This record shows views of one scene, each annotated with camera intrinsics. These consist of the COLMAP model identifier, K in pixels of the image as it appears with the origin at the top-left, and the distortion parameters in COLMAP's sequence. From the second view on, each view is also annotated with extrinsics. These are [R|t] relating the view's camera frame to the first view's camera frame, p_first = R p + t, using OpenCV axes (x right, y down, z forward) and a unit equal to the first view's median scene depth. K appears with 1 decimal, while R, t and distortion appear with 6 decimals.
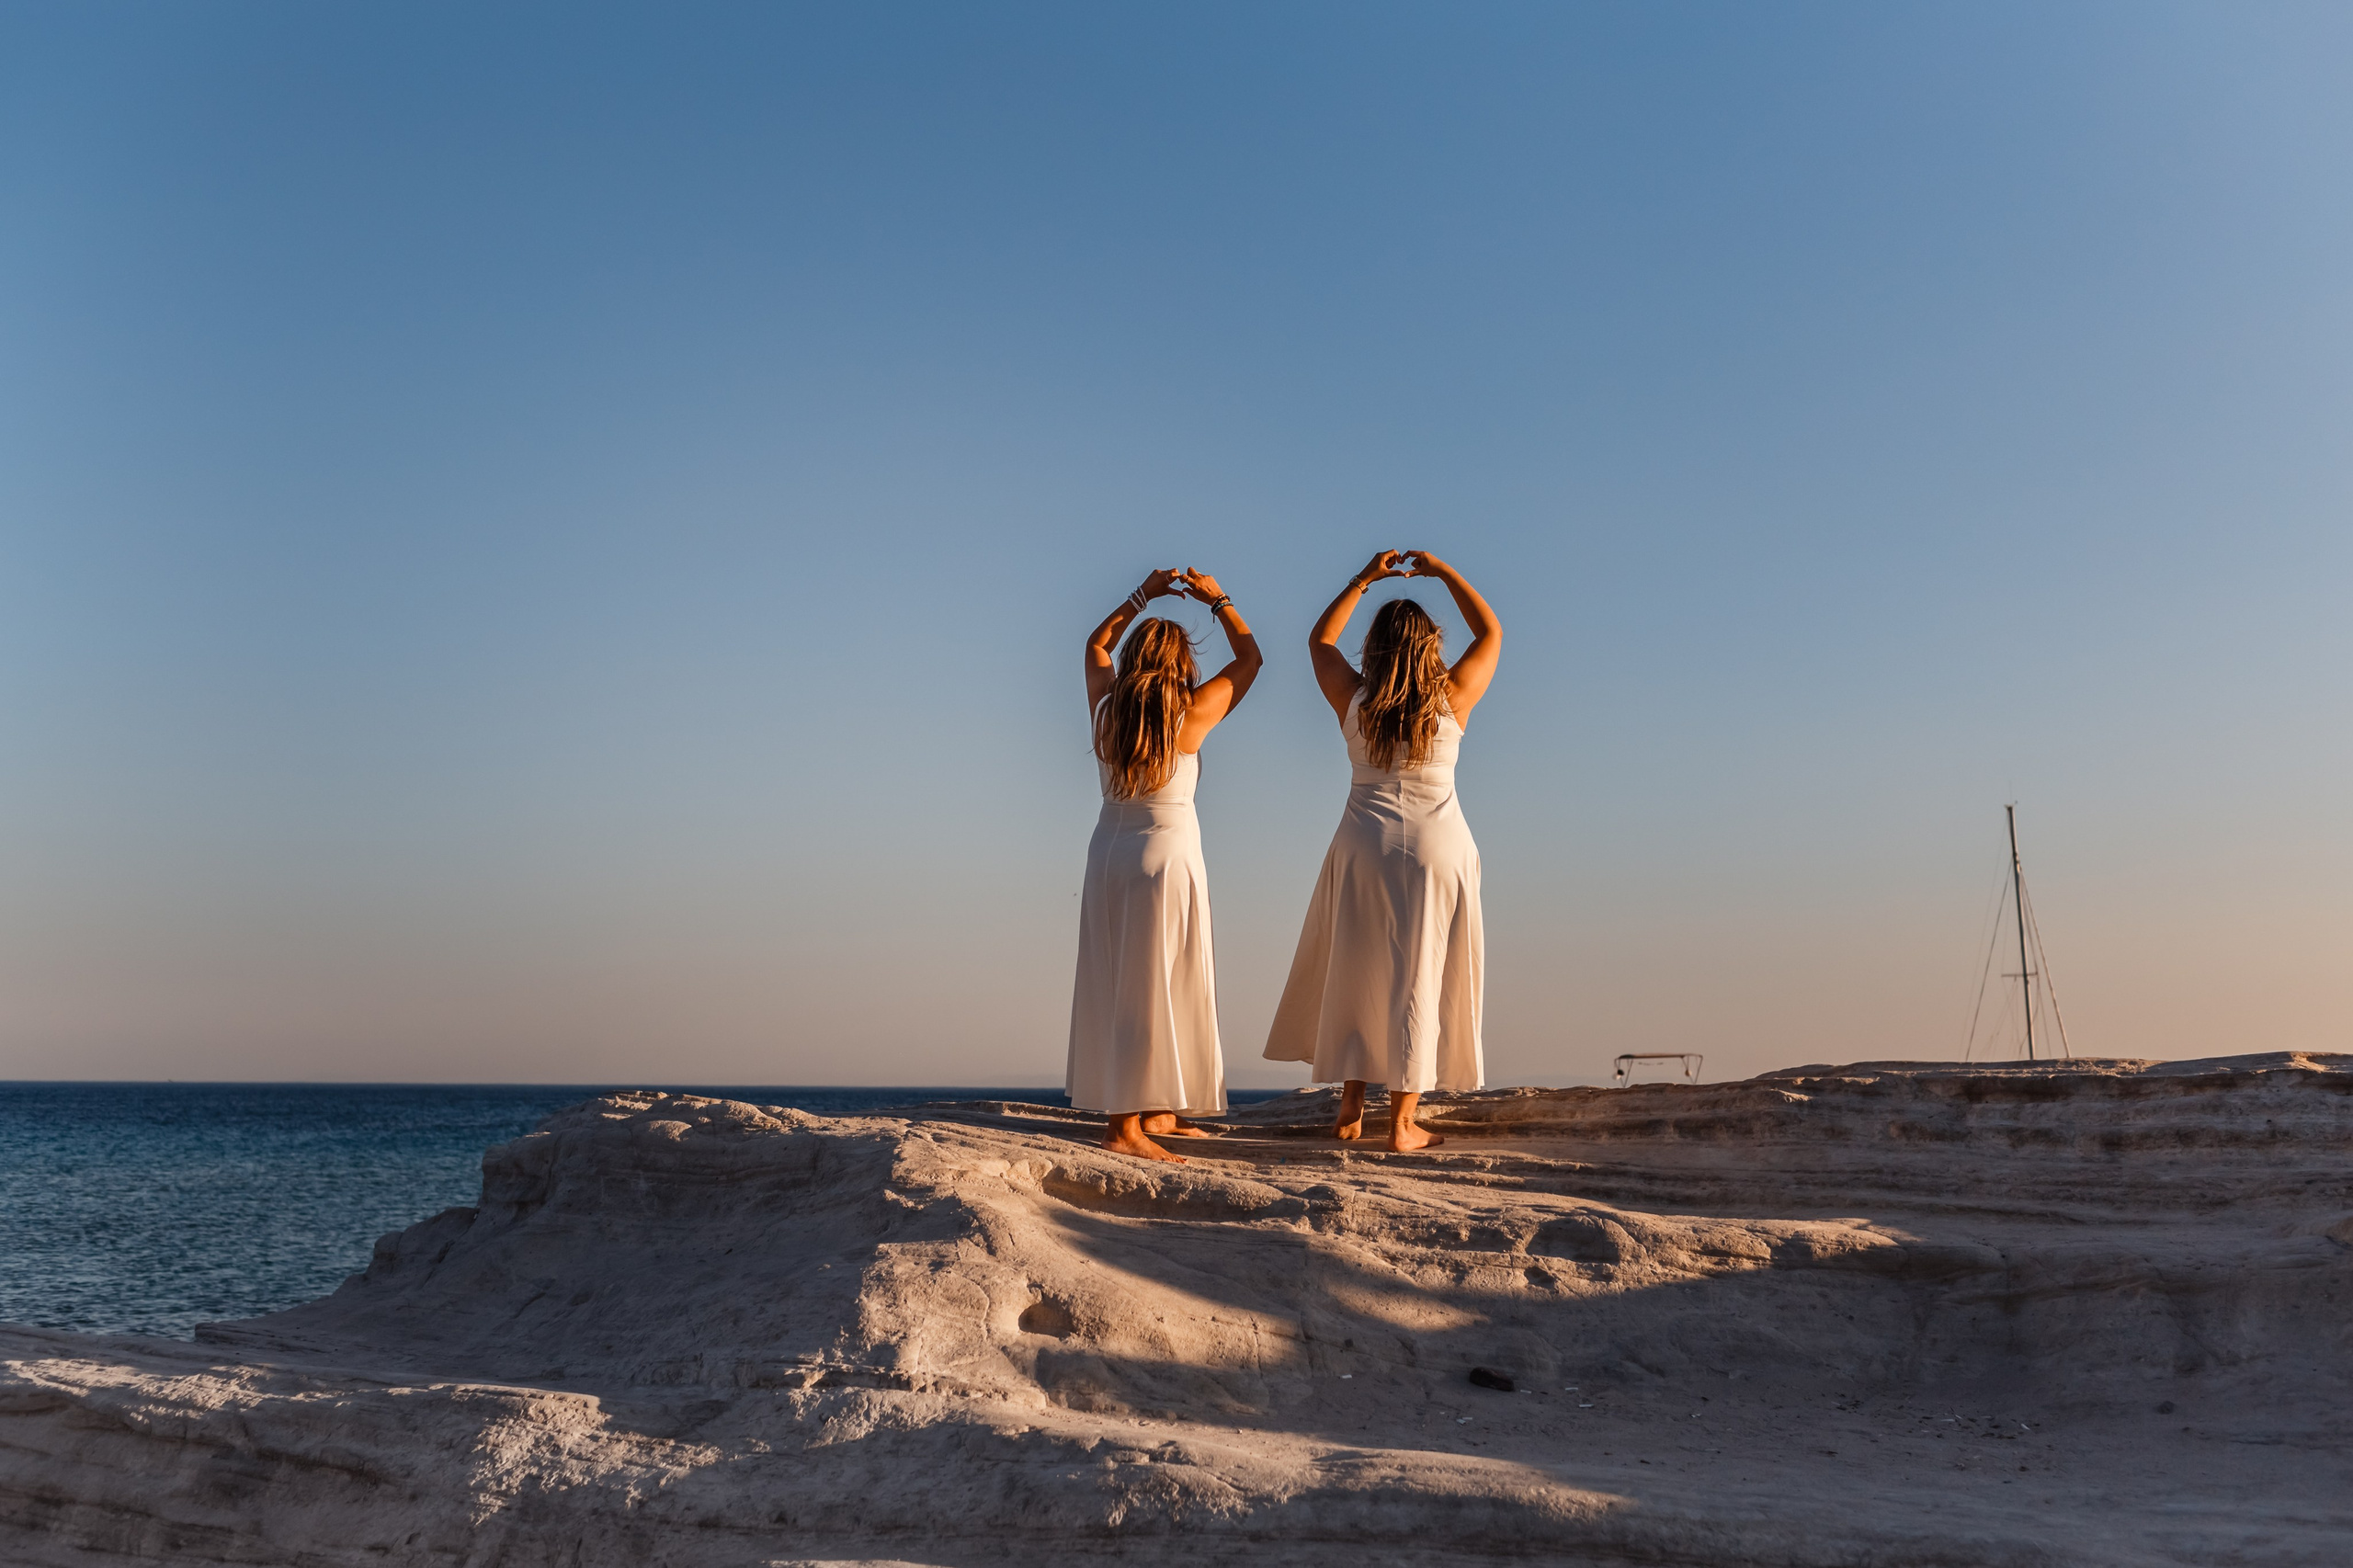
lens RADIAL K [[2275.2, 0, 1176.5], [0, 2275.2, 784.0], [0, 0, 1]] dist [0.012249, -0.005724]
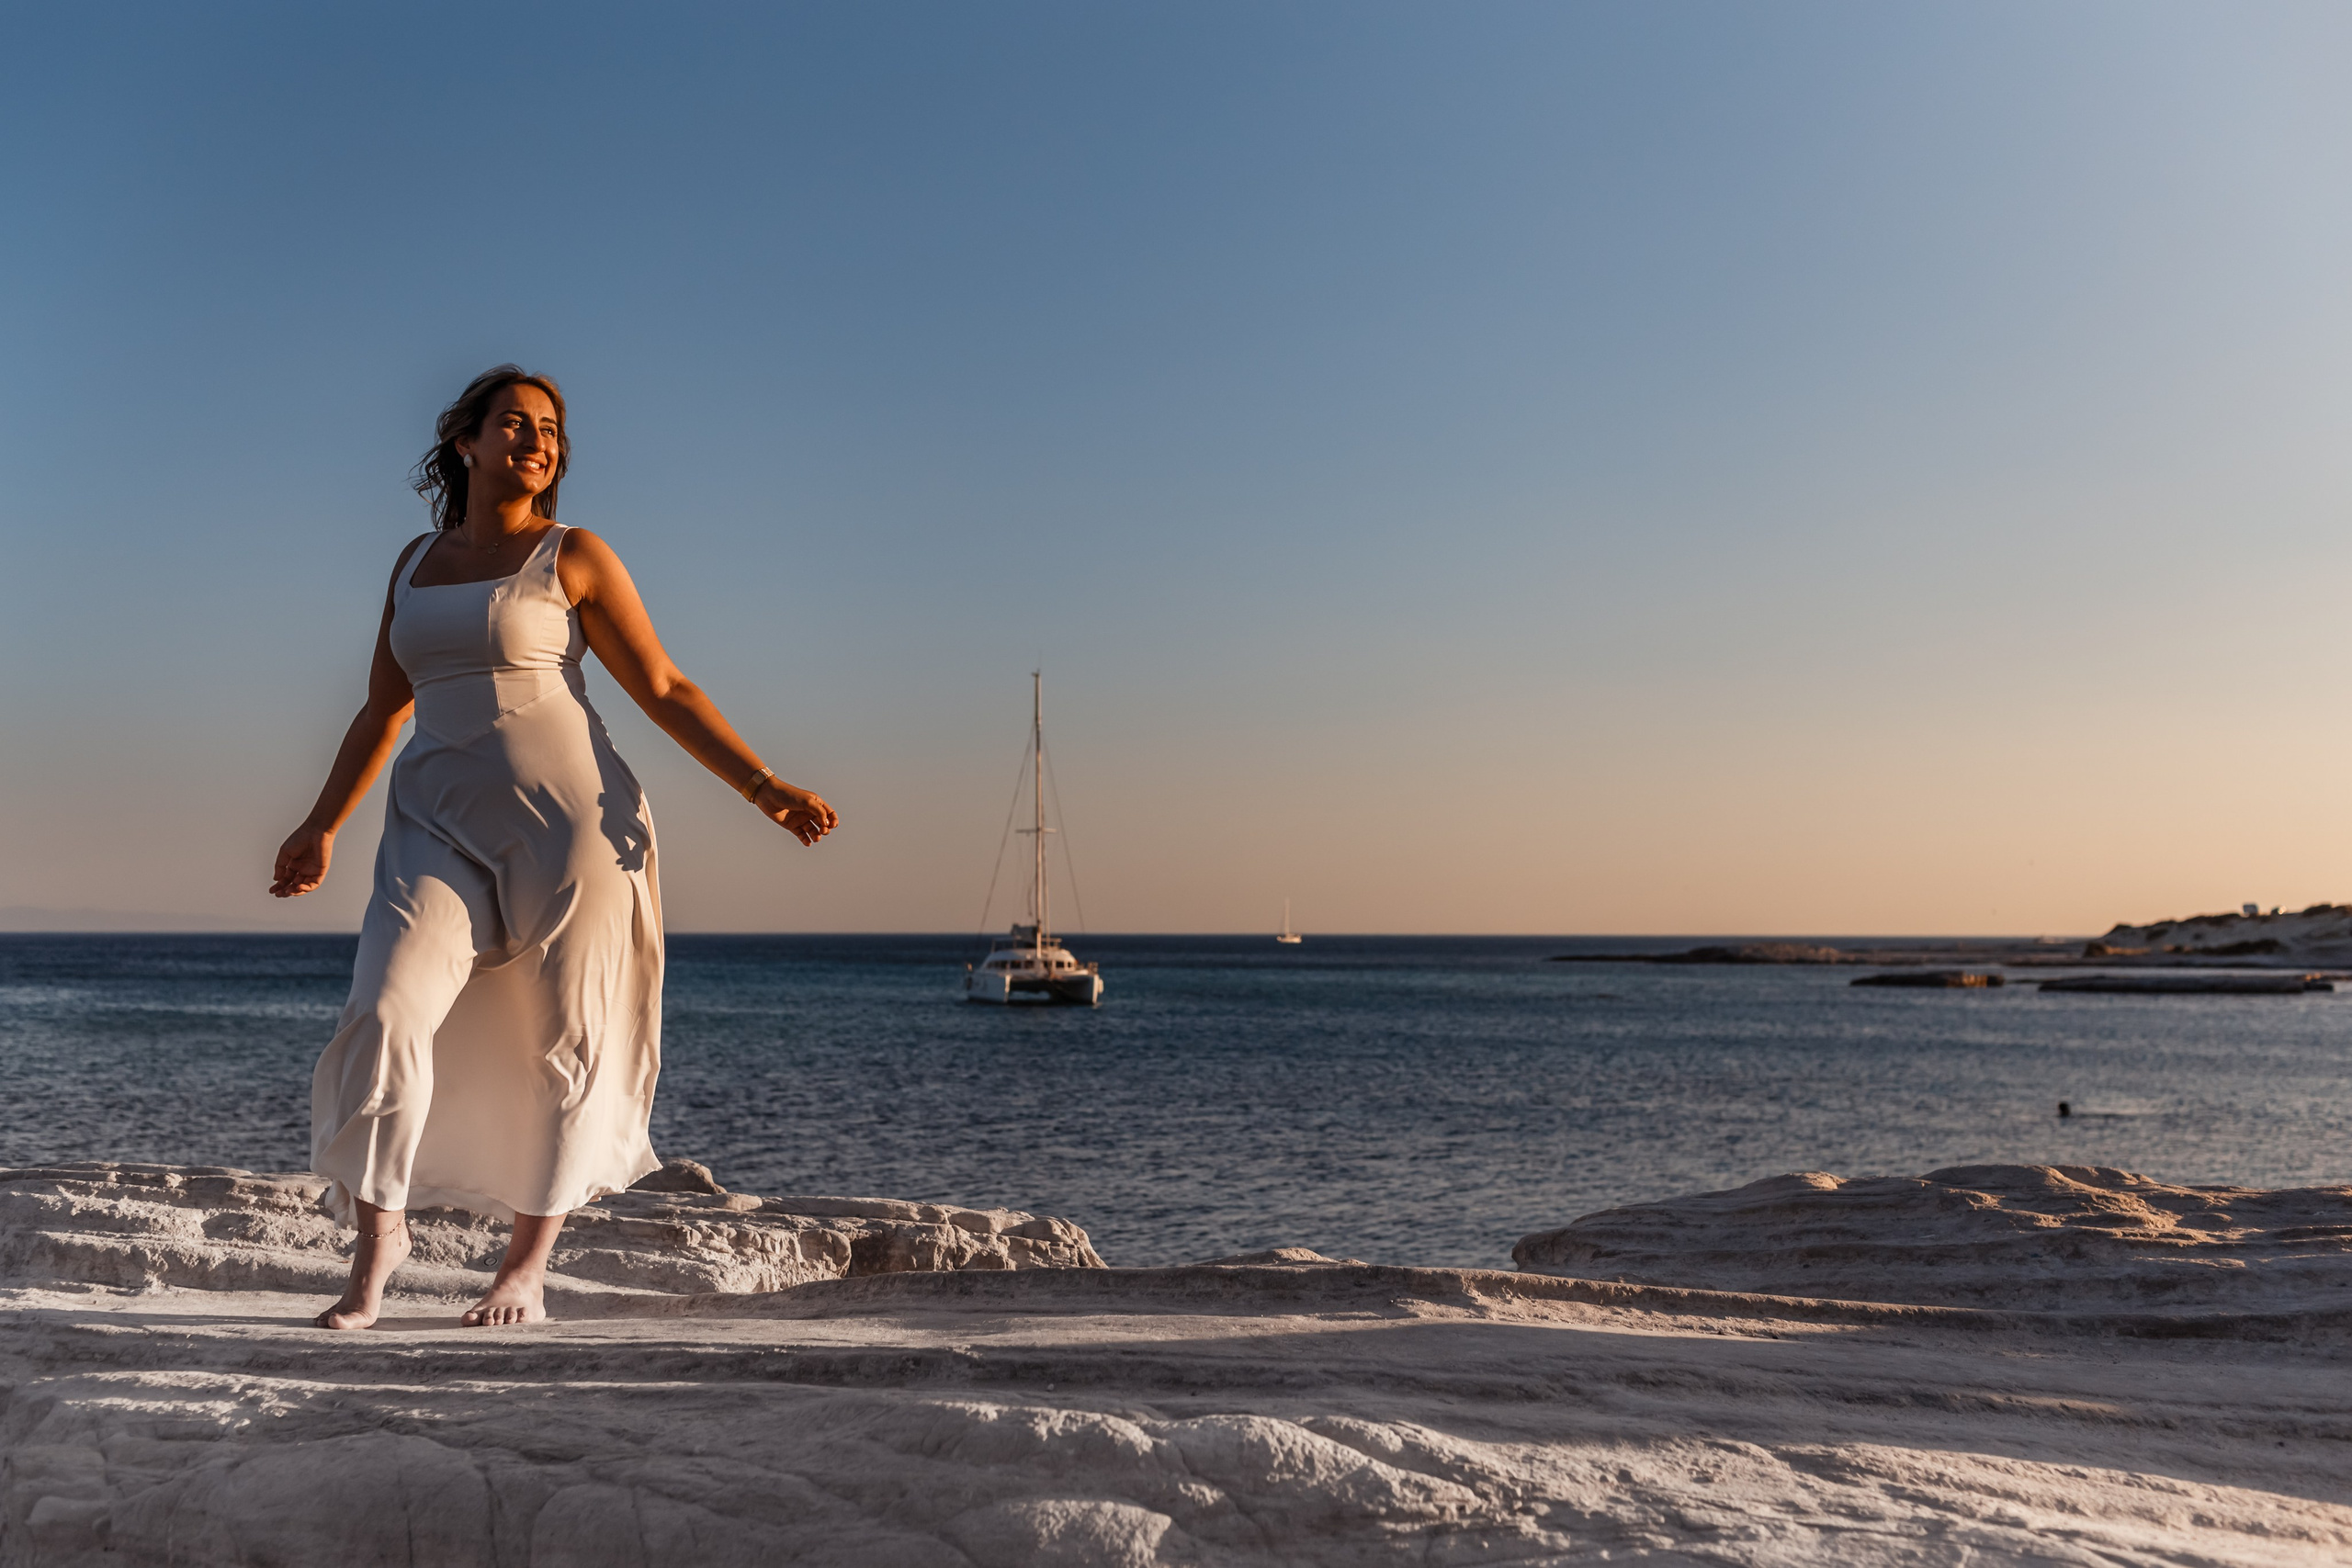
lens RADIAL K [[2235.2, 0, 1176.0], [0, 2235.2, 784.0], [0, 0, 1]] dist [0.002558, 0.012417]
pose [[0.891688, 0.024688, 0.451978, -0.388291], [-0.055343, 0.996966, 0.054728, 0.031166], [-0.449256, -0.073814, 0.890349, 0.784735]]
